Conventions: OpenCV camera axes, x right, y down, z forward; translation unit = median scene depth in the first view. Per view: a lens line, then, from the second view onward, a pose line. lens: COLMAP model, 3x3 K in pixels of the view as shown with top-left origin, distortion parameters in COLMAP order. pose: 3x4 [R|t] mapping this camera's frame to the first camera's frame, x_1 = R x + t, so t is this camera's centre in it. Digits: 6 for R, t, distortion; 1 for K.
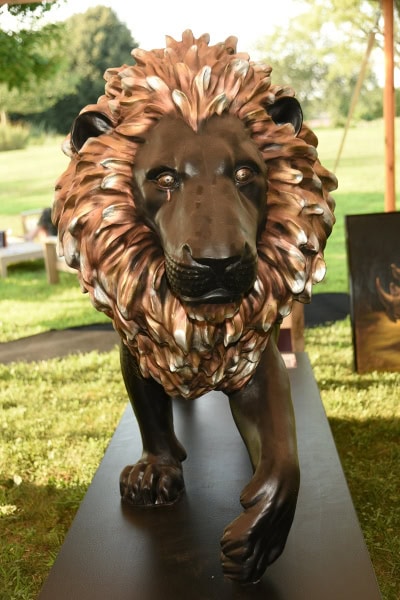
lens RADIAL K [[735.5, 0, 199.8], [0, 735.5, 299.9], [0, 0, 1]] dist [-0.007848, 0.000000]
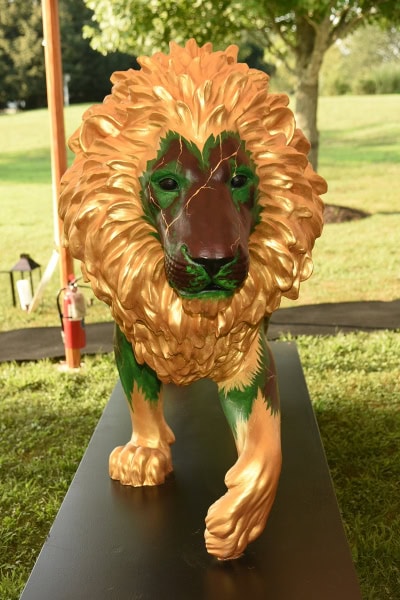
lens RADIAL K [[827.0, 0, 196.0], [0, 827.0, 295.1], [0, 0, 1]] dist [-0.018187, 0.000000]
pose [[0.999354, 0.035057, 0.007853, -0.007148], [-0.035216, 0.999157, 0.021090, -0.022457], [-0.007107, -0.021353, 0.999747, -0.212002]]
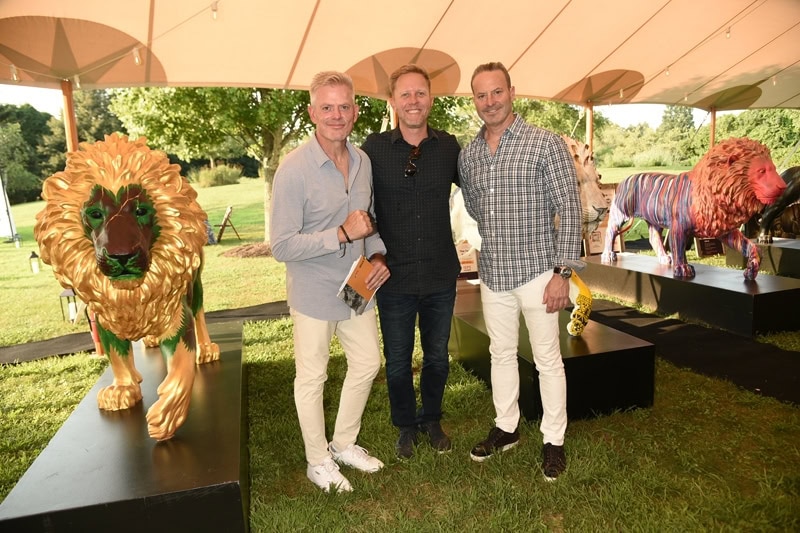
lens RADIAL K [[539.4, 0, 395.1], [0, 539.4, 274.4], [0, 0, 1]] dist [-0.034568, 0.004455]
pose [[0.952119, -0.030117, 0.304241, 0.238130], [0.044265, 0.998230, -0.039710, 0.070157], [-0.302507, 0.051276, 0.951767, -0.471183]]
